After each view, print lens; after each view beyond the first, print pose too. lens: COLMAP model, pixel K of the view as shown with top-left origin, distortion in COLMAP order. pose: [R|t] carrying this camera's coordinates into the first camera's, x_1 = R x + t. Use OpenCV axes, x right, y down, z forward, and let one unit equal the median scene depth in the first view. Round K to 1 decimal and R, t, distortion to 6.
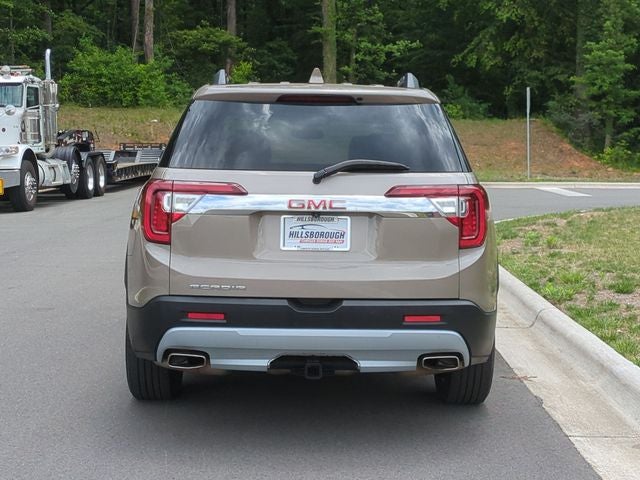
lens RADIAL K [[1230.6, 0, 320.0], [0, 1230.6, 240.0], [0, 0, 1]] dist [0.056828, 0.217142]
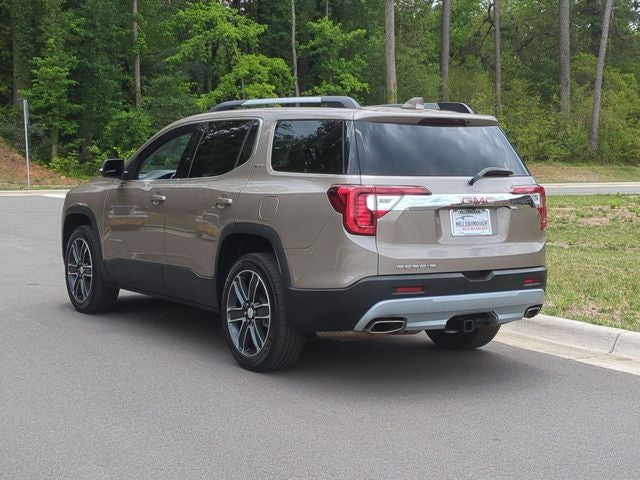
lens RADIAL K [[1230.6, 0, 320.0], [0, 1230.6, 240.0], [0, 0, 1]] dist [0.056828, 0.217142]
pose [[0.815994, -0.041857, 0.576543, -0.897410], [0.045990, 0.998914, 0.007431, -0.003904], [-0.576228, 0.020452, 0.817033, -0.001620]]
